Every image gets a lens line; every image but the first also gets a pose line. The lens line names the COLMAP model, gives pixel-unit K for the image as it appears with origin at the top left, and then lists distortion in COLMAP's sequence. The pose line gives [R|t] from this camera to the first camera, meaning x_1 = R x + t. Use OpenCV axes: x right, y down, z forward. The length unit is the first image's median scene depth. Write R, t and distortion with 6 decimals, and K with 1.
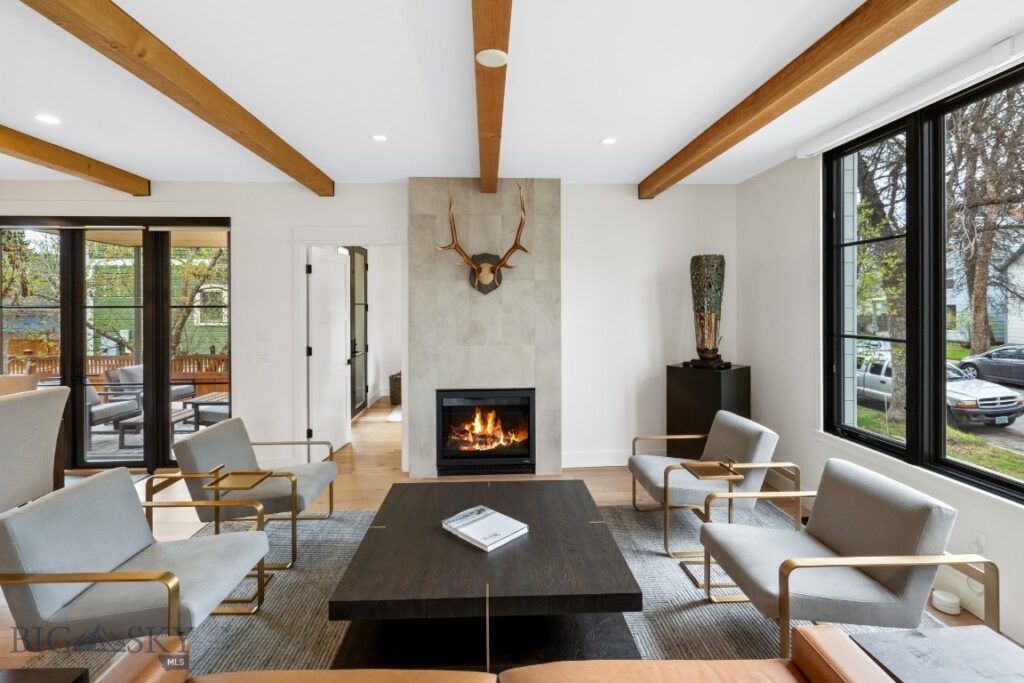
lens RADIAL K [[471.1, 0, 510.7], [0, 471.1, 317.3], [0, 0, 1]] dist [-0.002478, 0.000318]
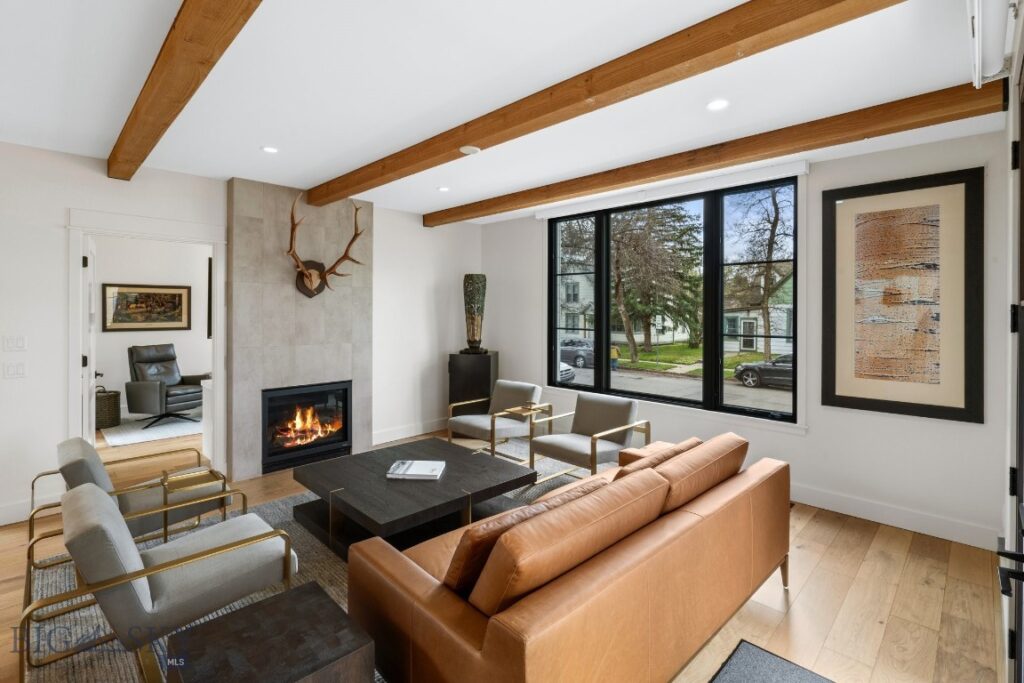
lens RADIAL K [[476.7, 0, 507.4], [0, 476.7, 311.2], [0, 0, 1]] dist [-0.001978, 0.000975]
pose [[0.741300, 0.004817, 0.671157, -0.454671], [0.015074, 0.999603, -0.023823, 0.014943], [-0.671005, 0.027777, 0.740933, -0.117489]]
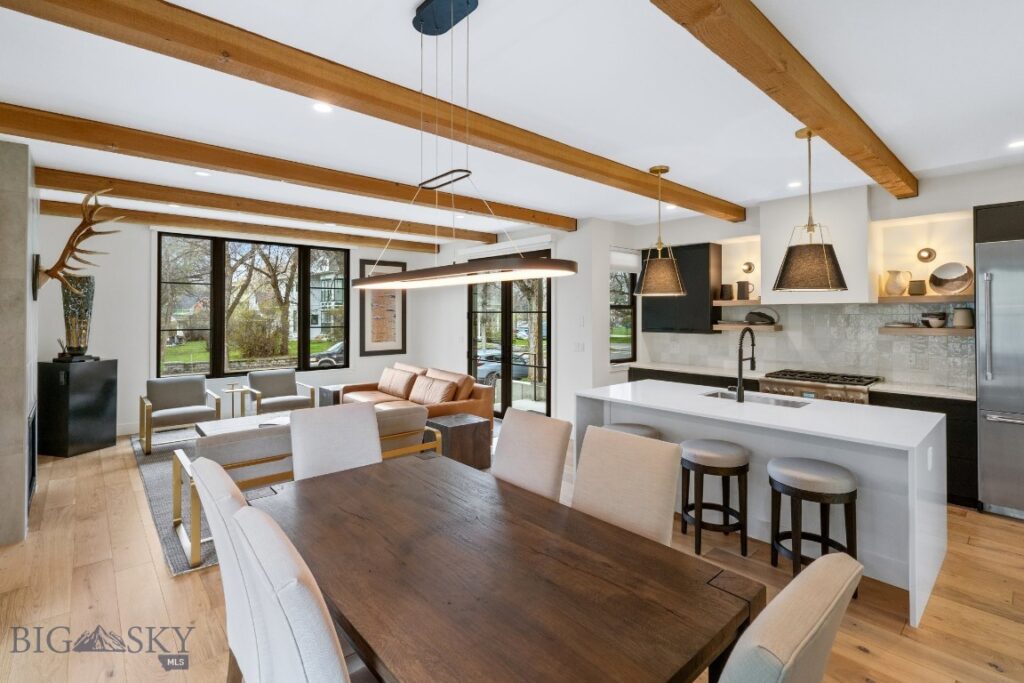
lens RADIAL K [[476.7, 0, 507.4], [0, 476.7, 311.2], [0, 0, 1]] dist [-0.001978, 0.000975]
pose [[-0.627299, 0.006459, 0.778752, -1.295551], [0.026274, 0.999572, 0.012874, -0.016586], [-0.778335, 0.028537, -0.627200, 0.874558]]
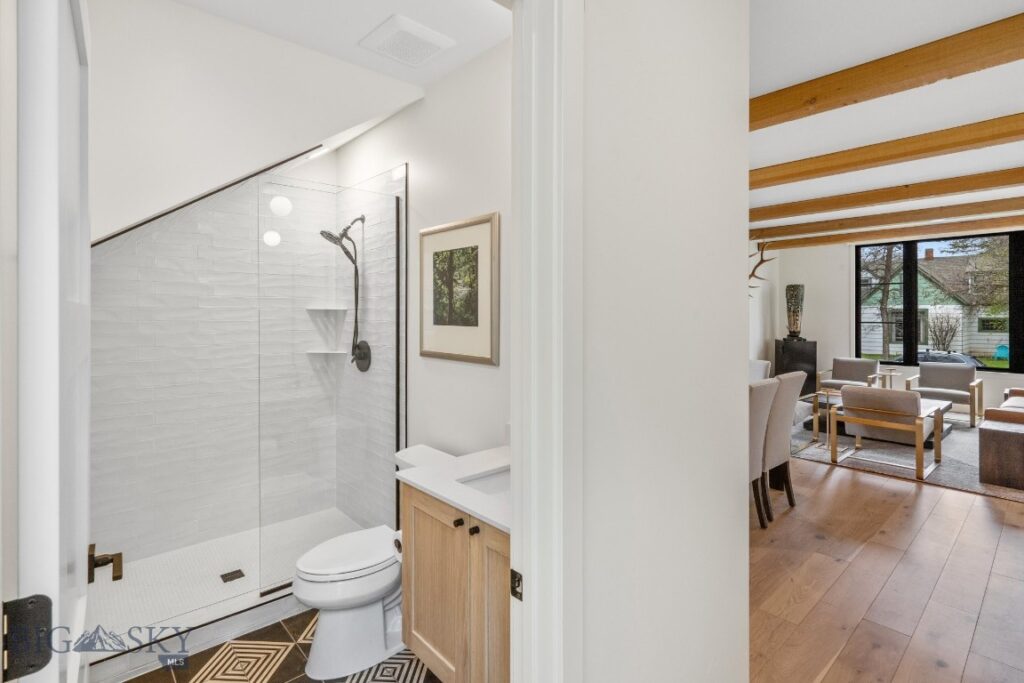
lens RADIAL K [[493.3, 0, 511.5], [0, 493.3, 312.2], [0, 0, 1]] dist [0.000715, 0.000053]
pose [[0.776288, 0.003894, 0.630366, -1.763048], [0.018631, 0.999402, -0.029119, 0.024127], [-0.630102, 0.034349, 0.775752, 0.136546]]
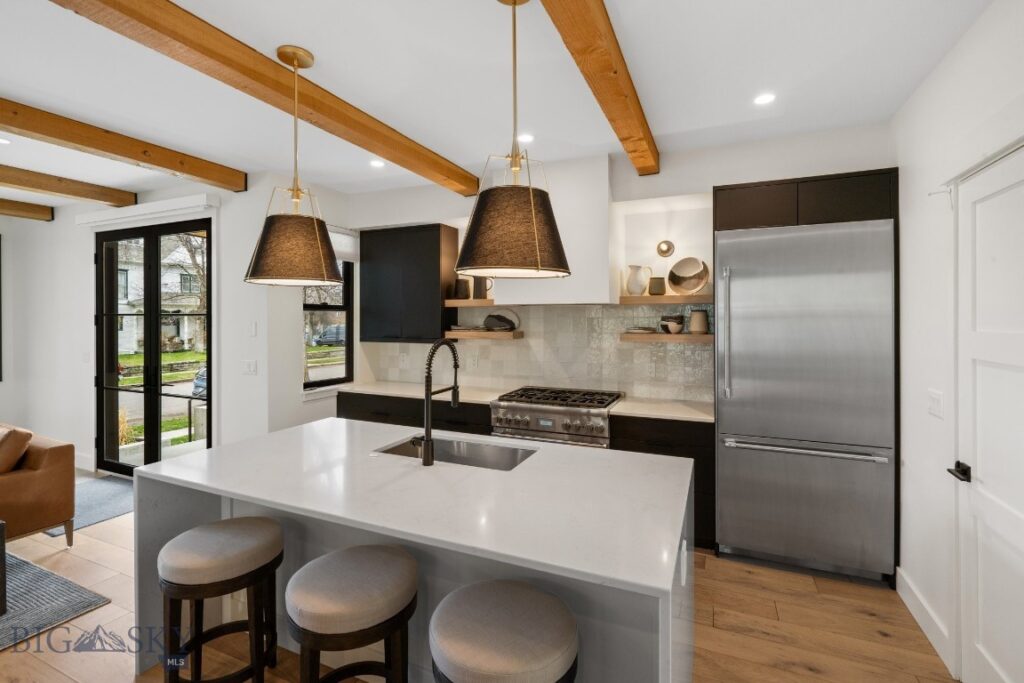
lens RADIAL K [[471.1, 0, 510.7], [0, 471.1, 317.3], [0, 0, 1]] dist [-0.002478, 0.000318]
pose [[-0.892678, 0.002550, 0.450687, -1.199688], [0.016162, 0.999522, 0.026356, -0.001177], [-0.450405, 0.030811, -0.892293, 0.432652]]
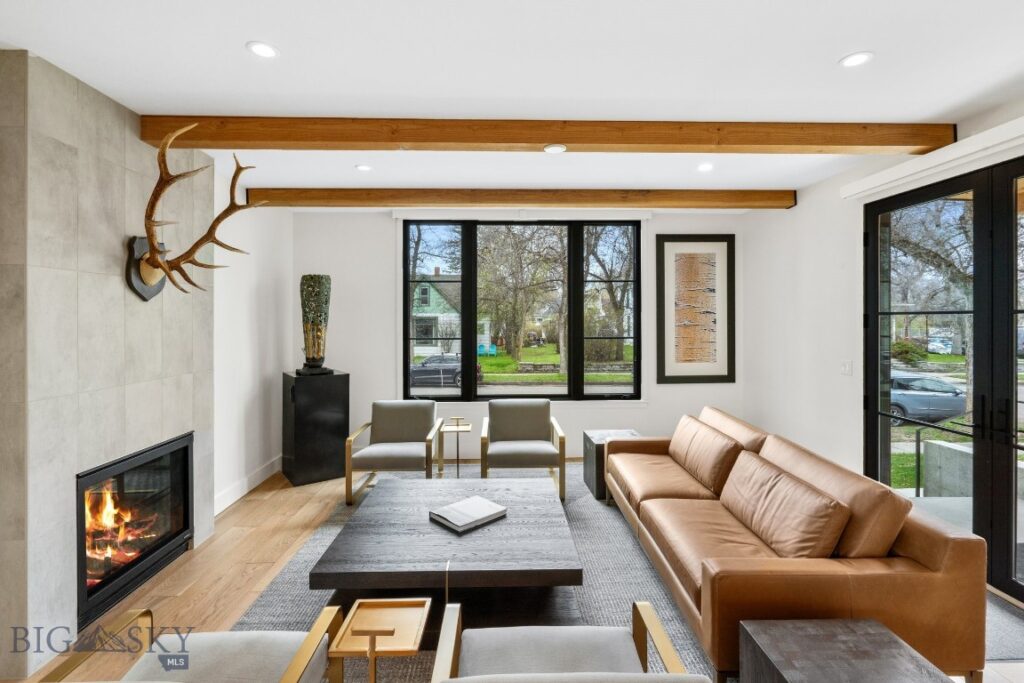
lens RADIAL K [[471.1, 0, 510.7], [0, 471.1, 317.3], [0, 0, 1]] dist [-0.002478, 0.000318]
pose [[0.017795, 0.006357, 0.999821, -0.678624], [0.035483, 0.999346, -0.006985, -0.004515], [-0.999212, 0.035600, 0.017558, 0.497922]]
